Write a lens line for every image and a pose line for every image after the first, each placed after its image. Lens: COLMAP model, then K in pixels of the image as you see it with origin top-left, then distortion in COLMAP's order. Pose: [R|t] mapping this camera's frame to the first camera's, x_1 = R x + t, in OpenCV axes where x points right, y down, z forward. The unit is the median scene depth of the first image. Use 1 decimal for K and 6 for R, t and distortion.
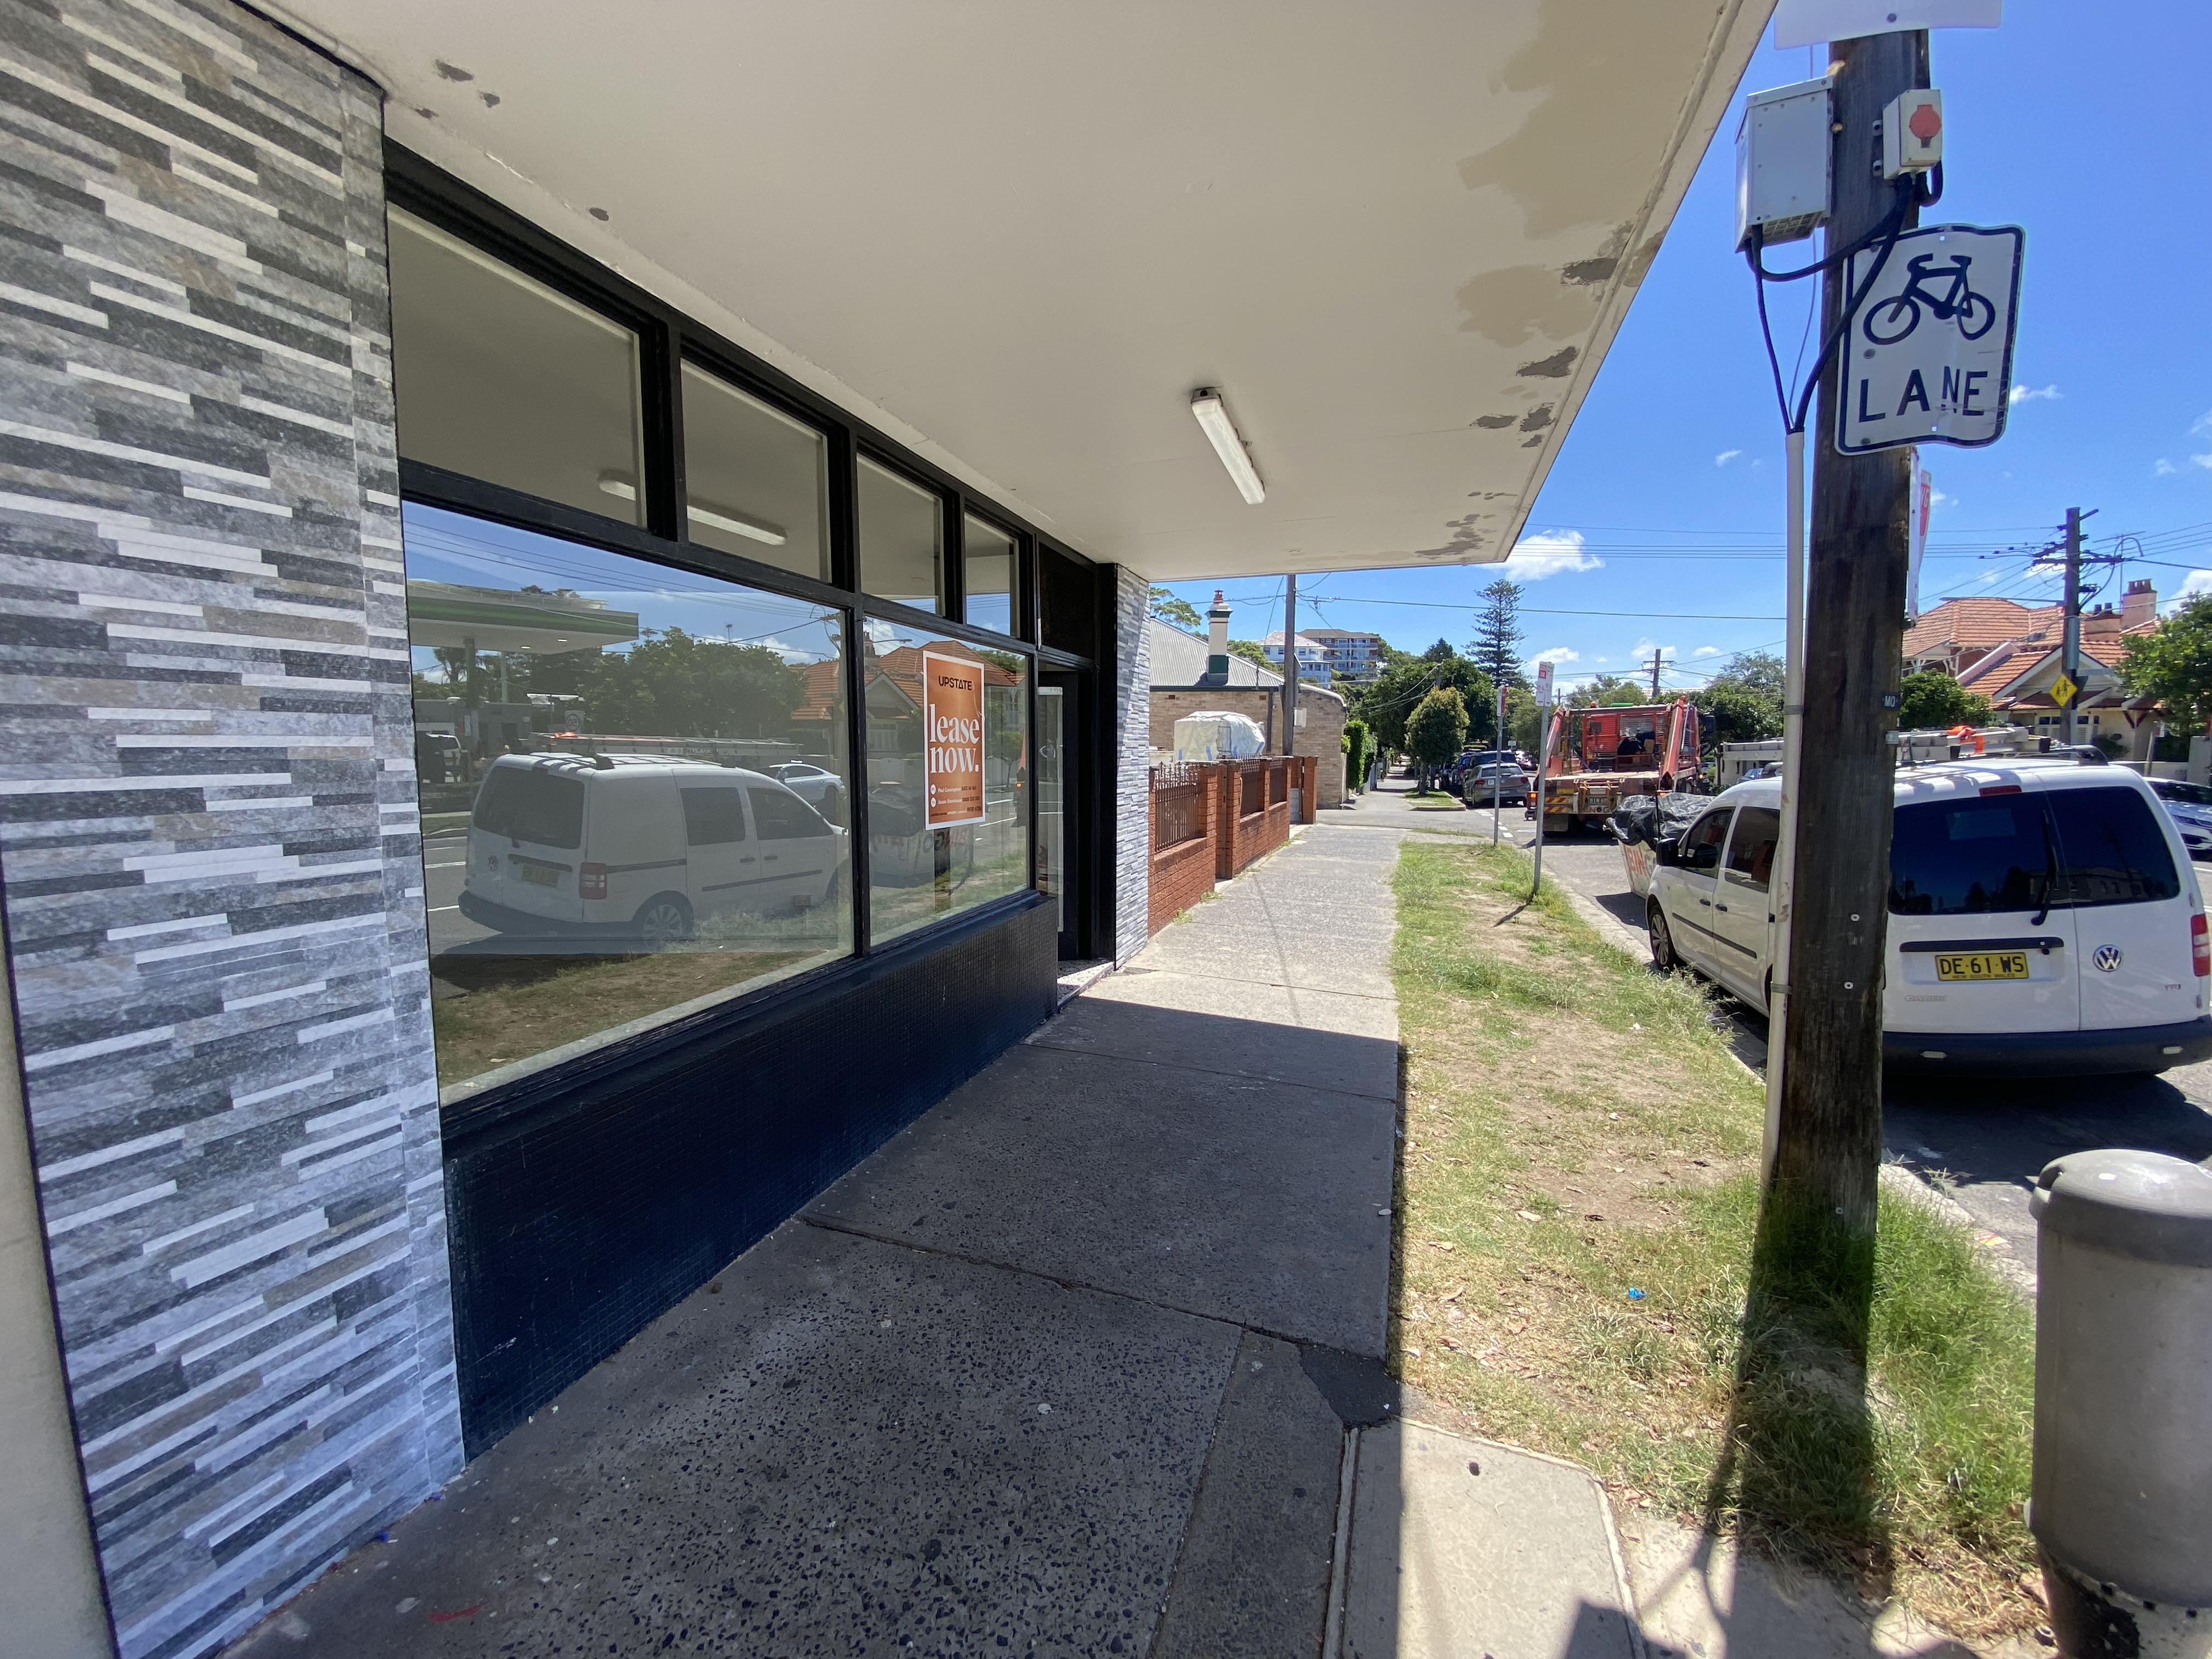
lens RADIAL K [[892.6, 0, 1100.4], [0, 892.6, 835.9], [0, 0, 1]] dist [0.041607, -0.027080]
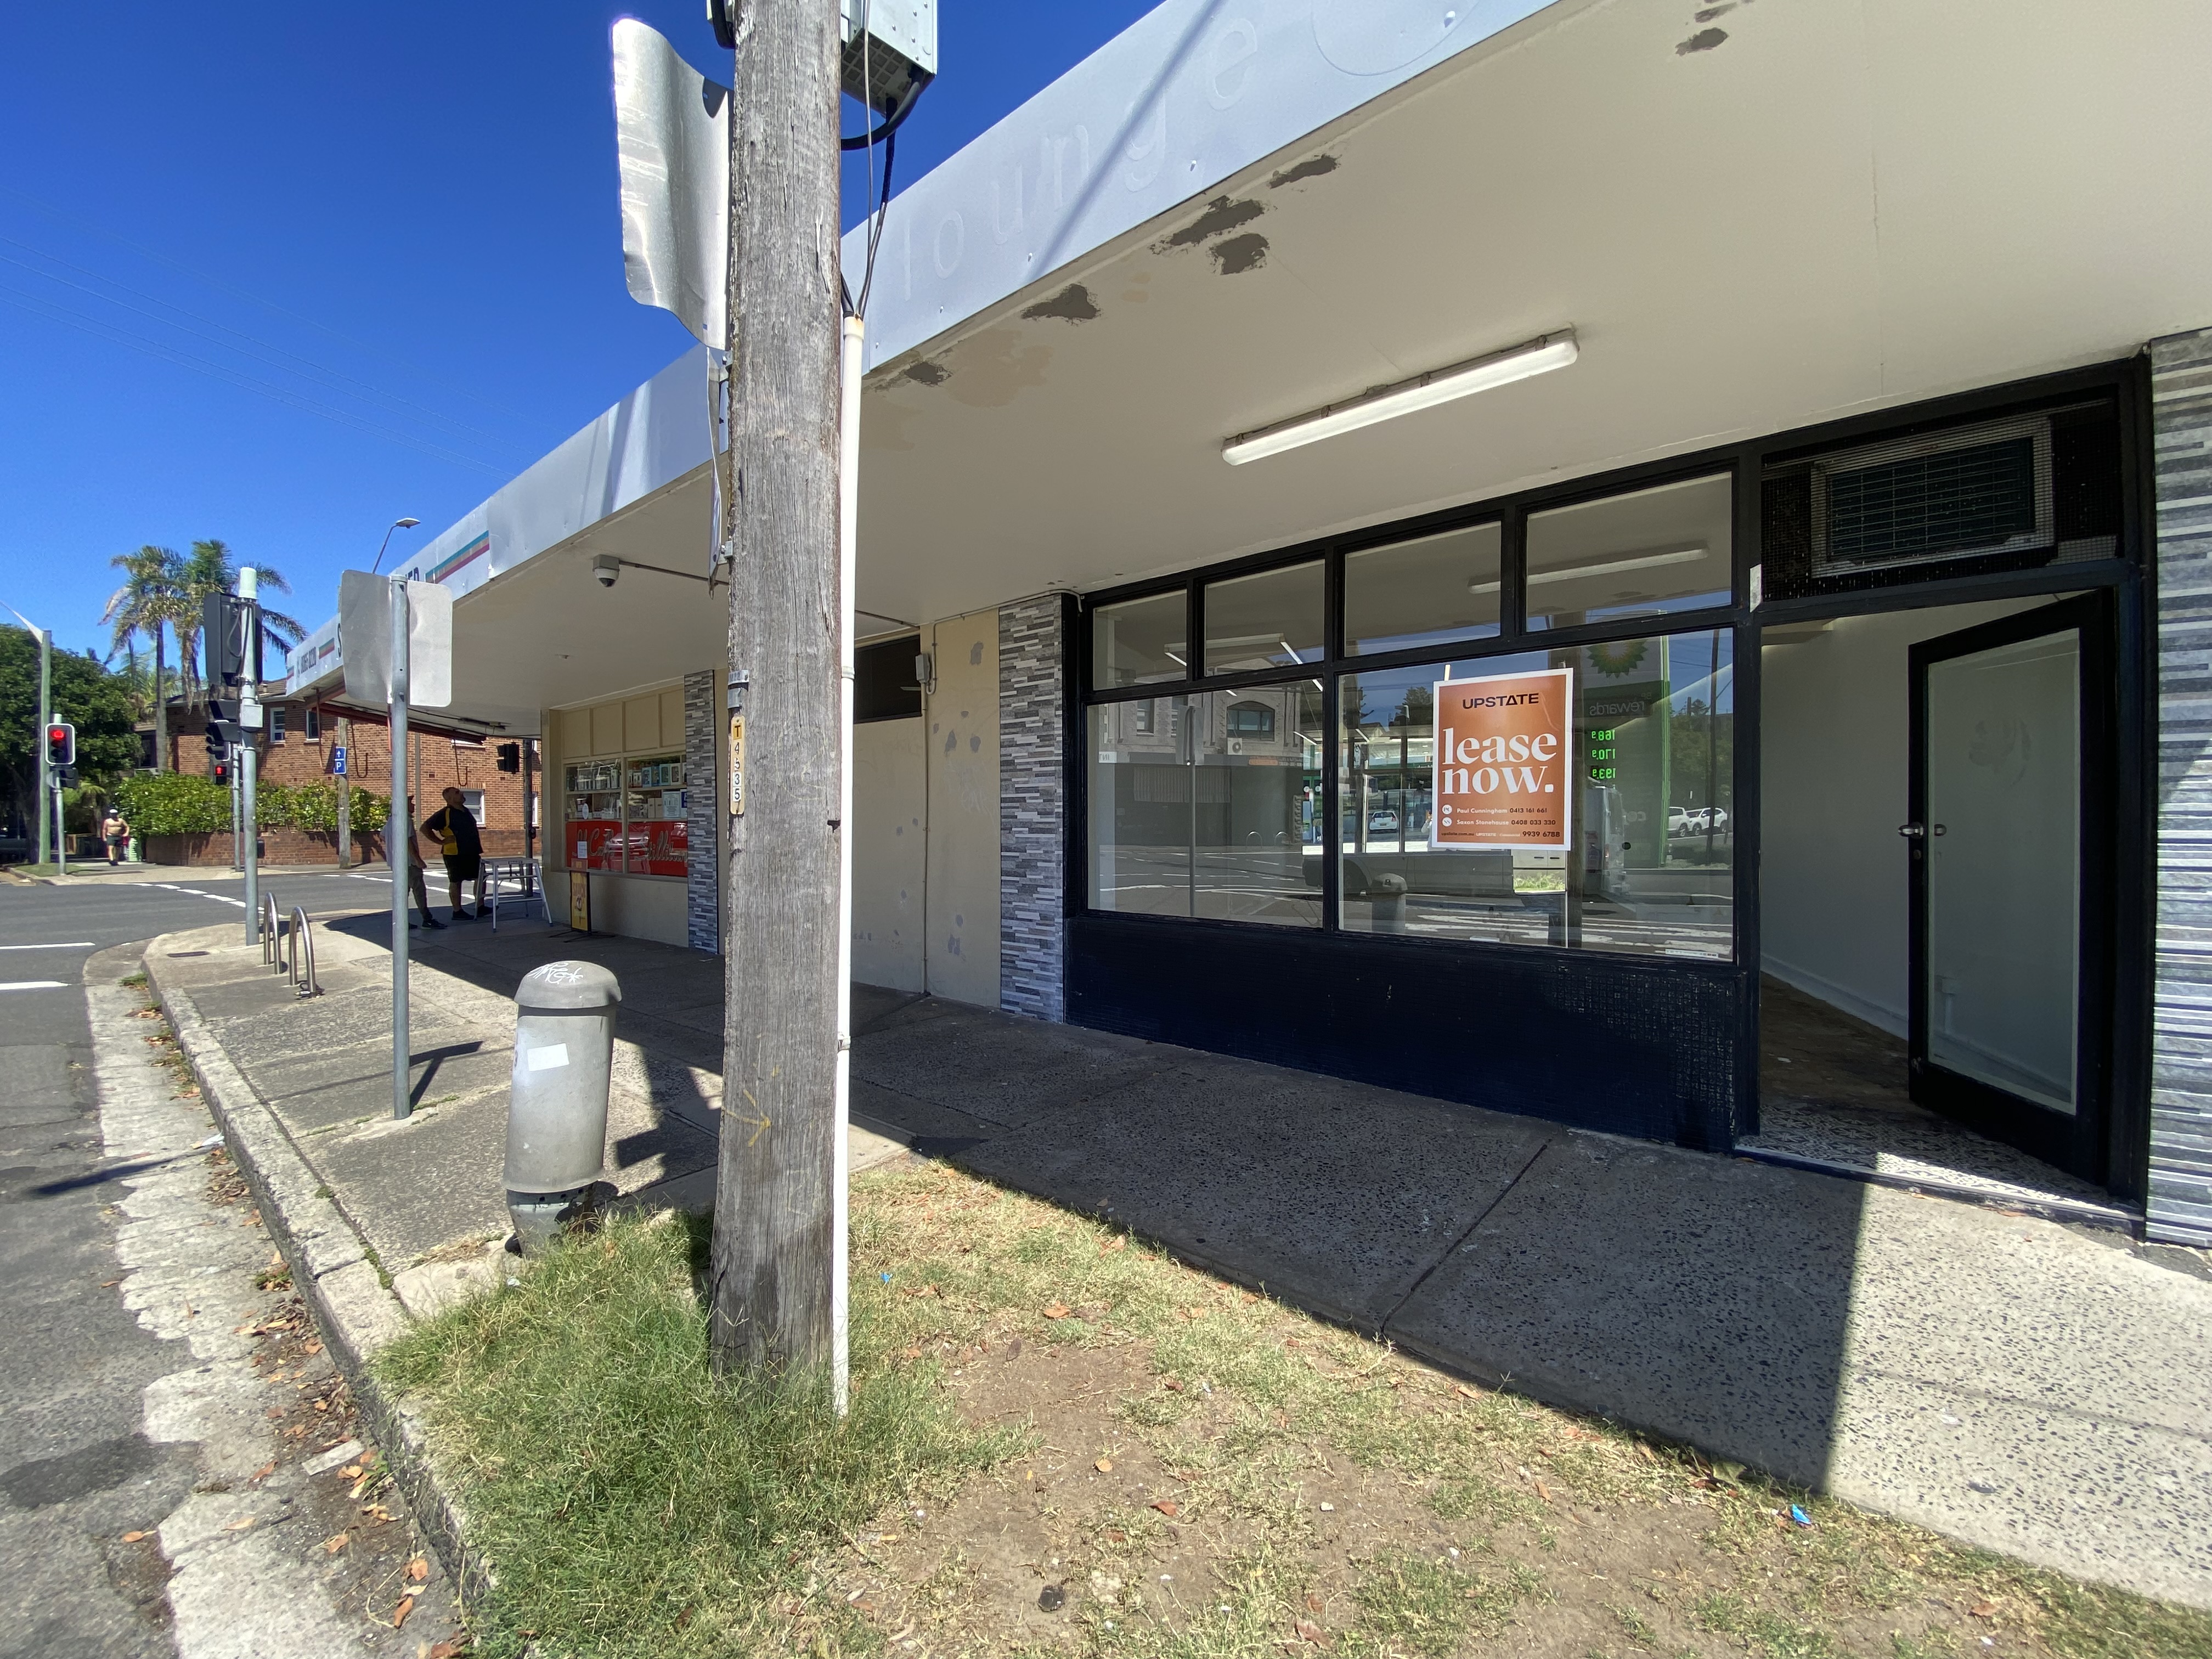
lens RADIAL K [[892.6, 0, 1100.4], [0, 892.6, 835.9], [0, 0, 1]] dist [0.041607, -0.027080]
pose [[-0.373231, 0.017359, -0.927576, 2.266264], [-0.084338, 0.995050, 0.052557, -0.100728], [0.923897, 0.097846, -0.369919, 2.431220]]
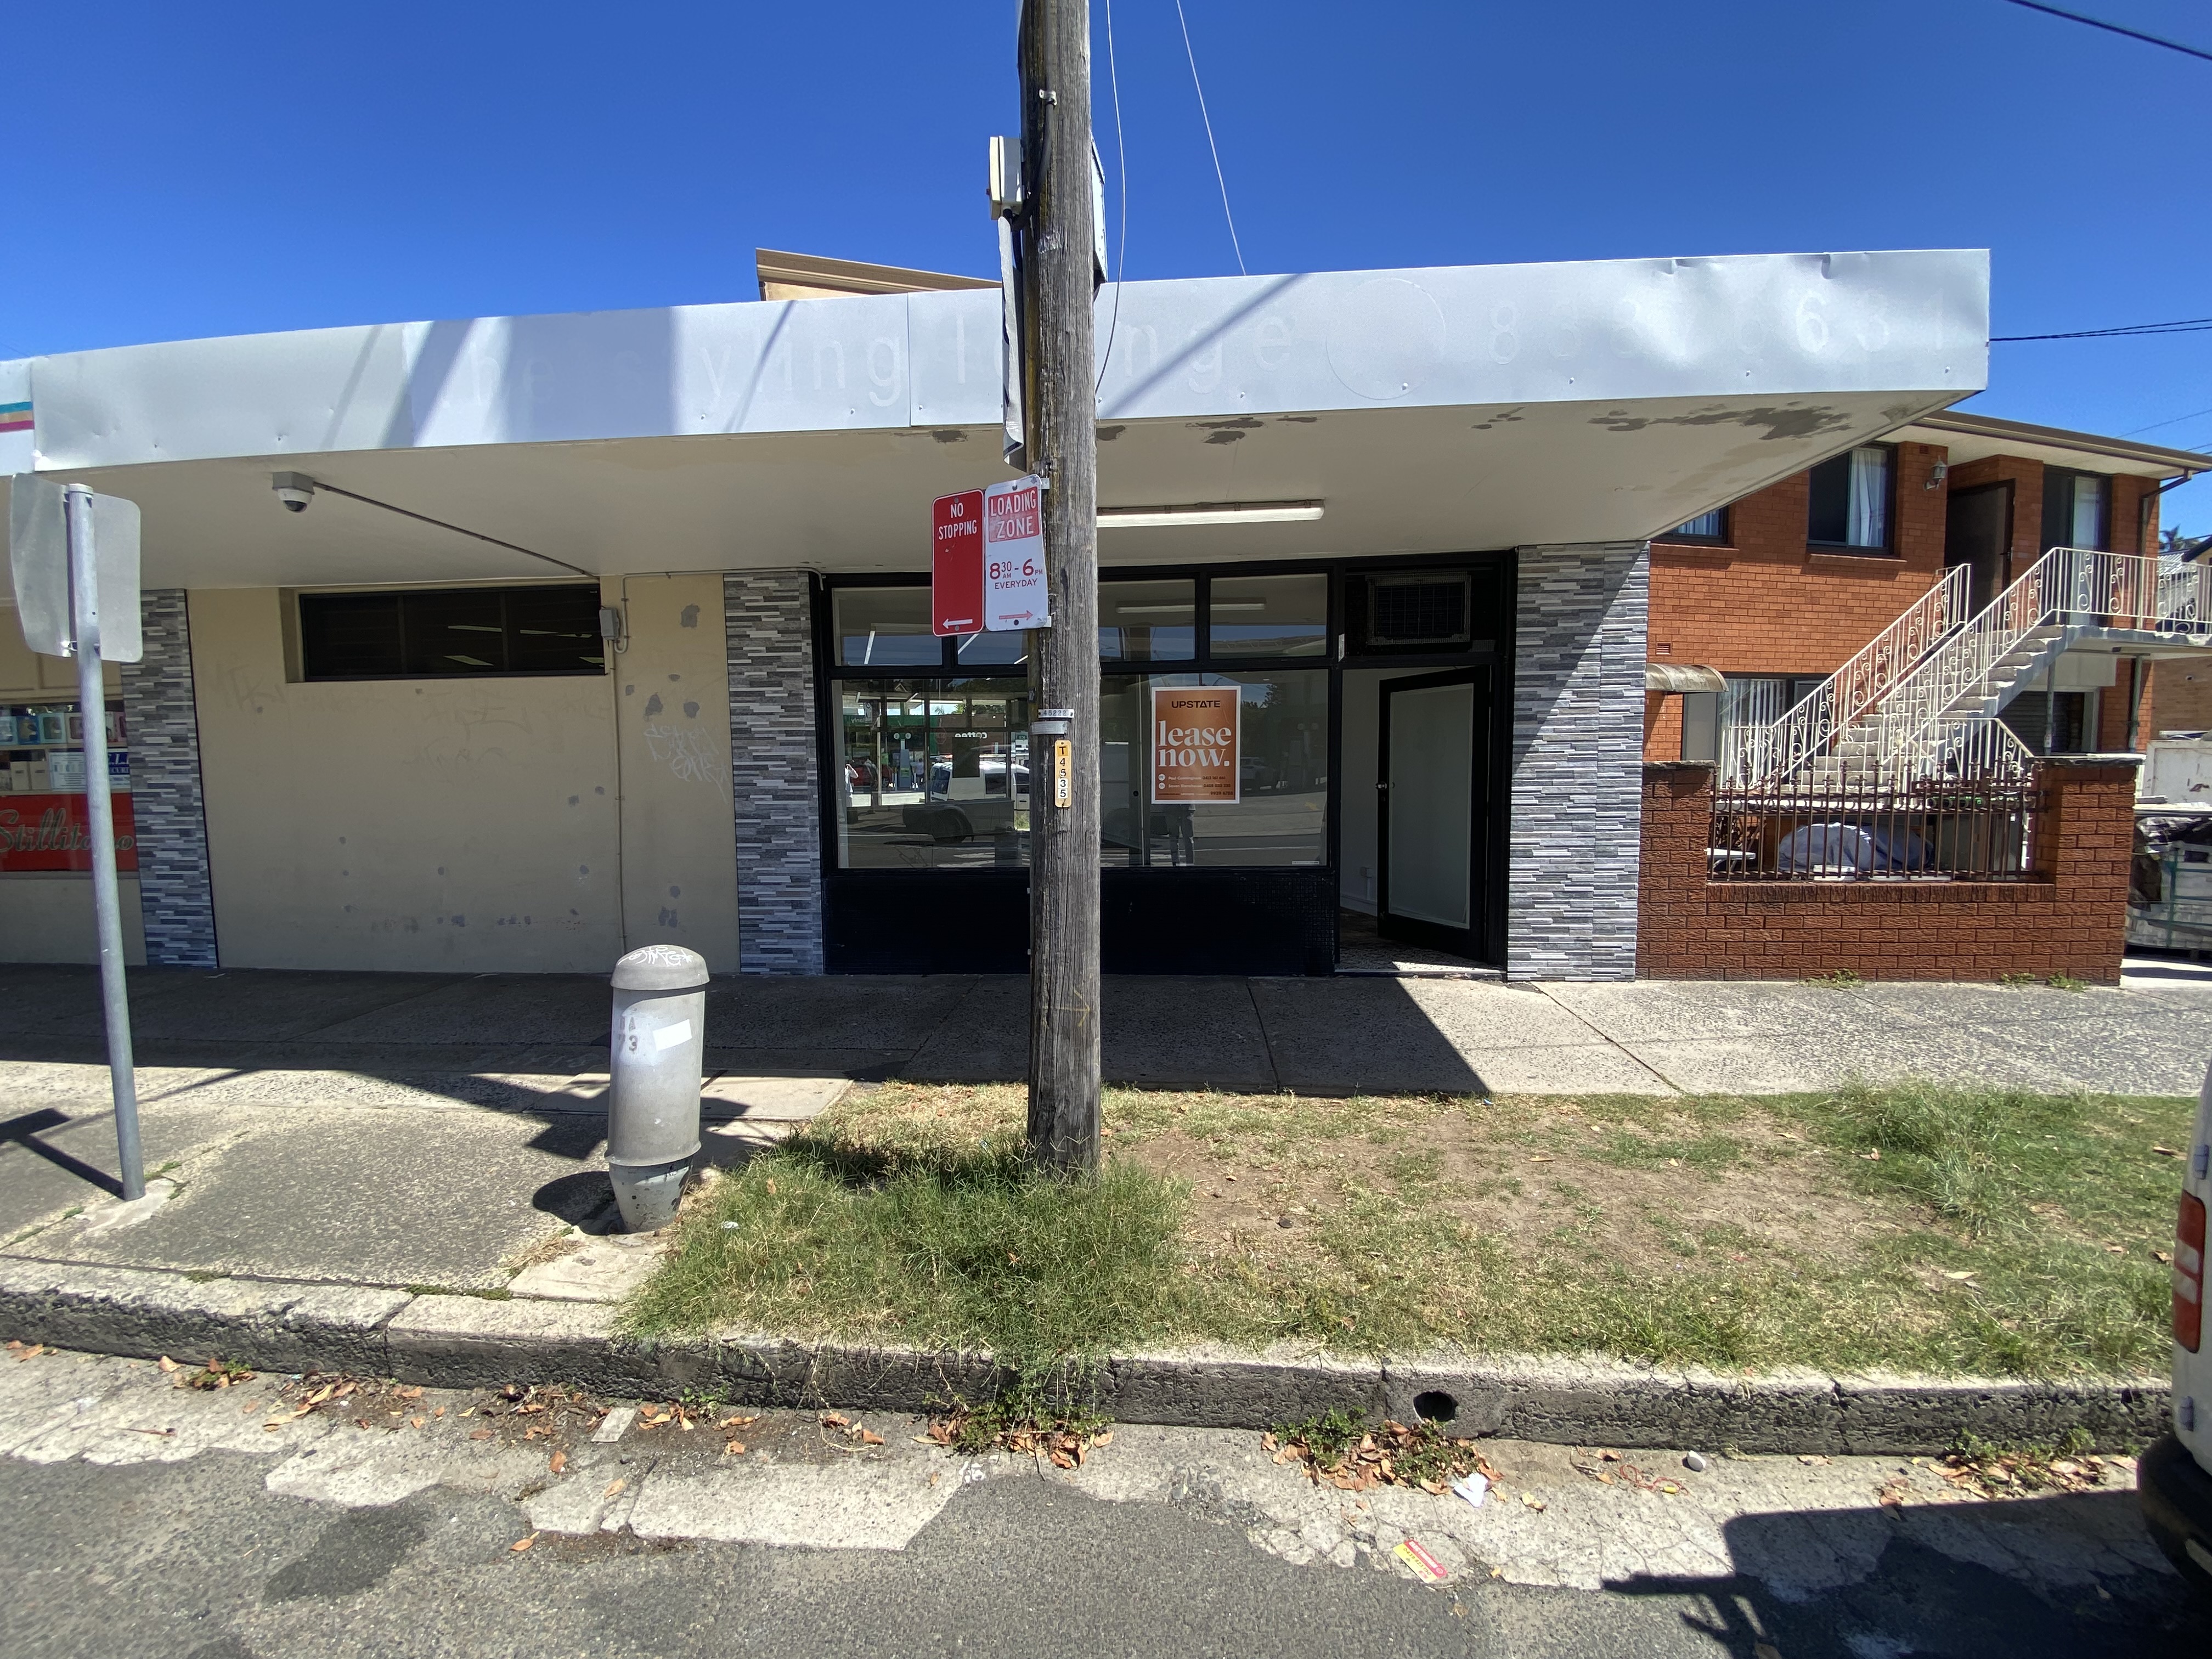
lens RADIAL K [[894.2, 0, 1092.6], [0, 894.2, 835.9], [0, 0, 1]] dist [0.098099, -0.057267]
pose [[0.244640, 0.072841, -0.966874, 3.000887], [-0.080032, 0.995289, 0.054732, -0.064328], [0.966306, 0.063991, 0.249317, 1.233446]]
